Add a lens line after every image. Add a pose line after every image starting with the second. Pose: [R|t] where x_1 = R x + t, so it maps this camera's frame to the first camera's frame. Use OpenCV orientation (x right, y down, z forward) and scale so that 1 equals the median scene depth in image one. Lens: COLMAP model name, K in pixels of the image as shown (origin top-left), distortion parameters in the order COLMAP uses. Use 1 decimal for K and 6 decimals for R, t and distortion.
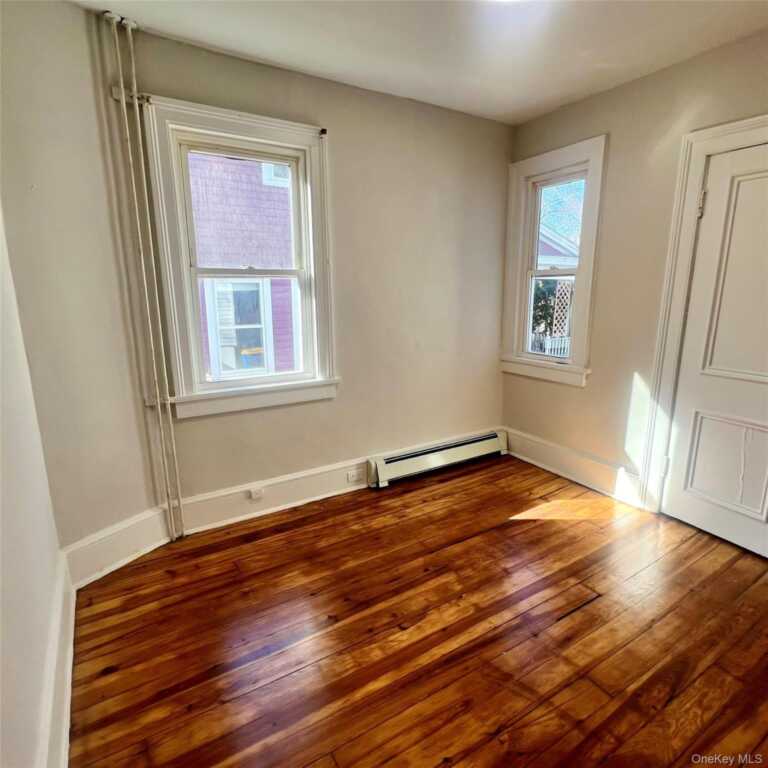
lens RADIAL K [[455.5, 0, 386.0], [0, 455.5, 386.7], [0, 0, 1]] dist [-0.004054, 0.001043]
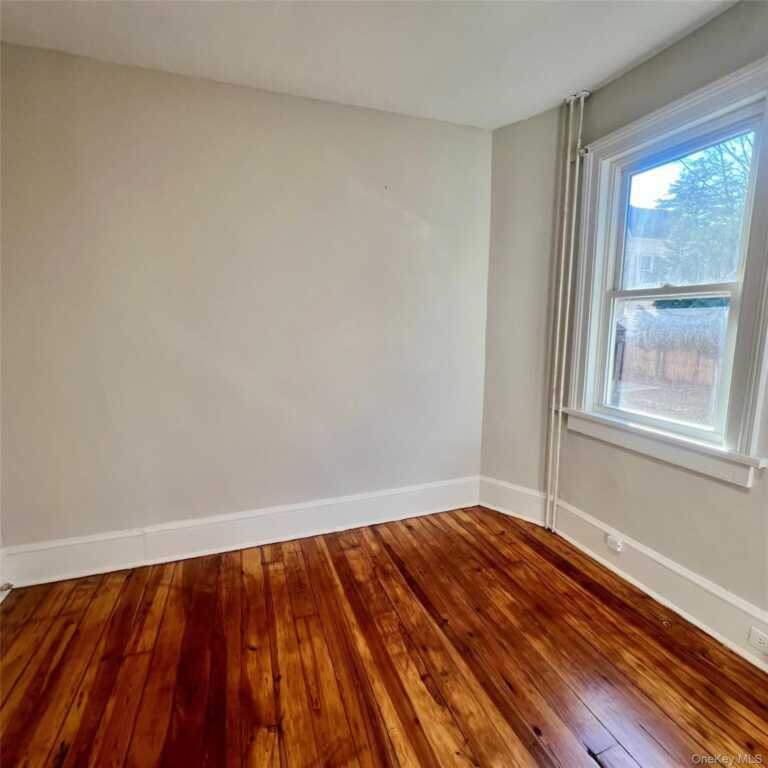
lens RADIAL K [[412.7, 0, 386.0], [0, 412.7, 384.5], [0, 0, 1]] dist [-0.004184, 0.000944]
pose [[-0.213539, 0.150776, -0.965229, 0.599218], [-0.215281, 0.956468, 0.197034, -0.135593], [0.952919, 0.249870, -0.171784, 0.732013]]
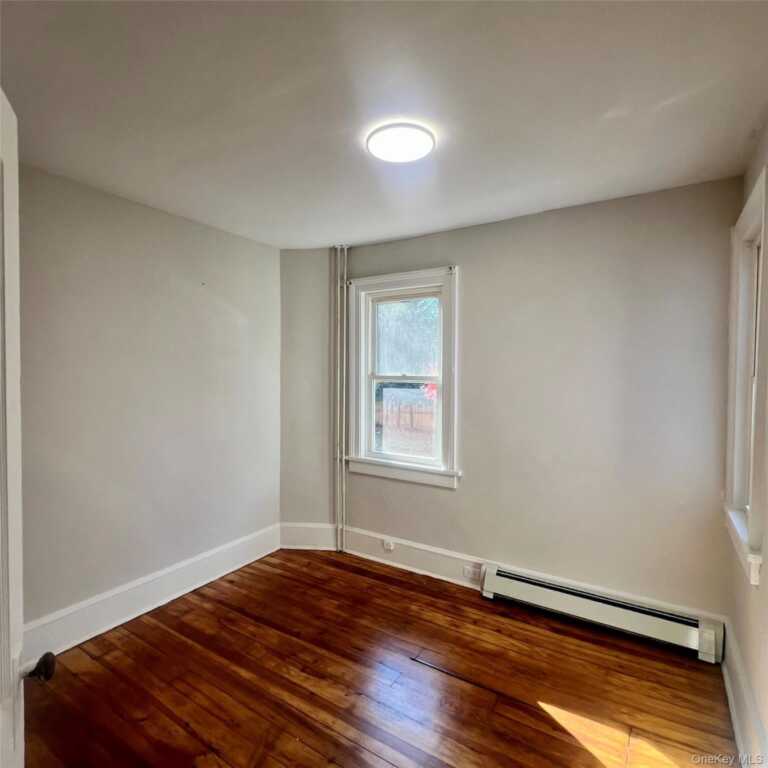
lens RADIAL K [[432.0, 0, 386.0], [0, 432.0, 383.3], [0, 0, 1]] dist [-0.004272, 0.001465]
pose [[0.435038, 0.025669, -0.900046, 0.908446], [-0.206982, 0.975676, -0.072219, -0.139312], [0.876299, 0.217712, 0.429769, 0.423433]]
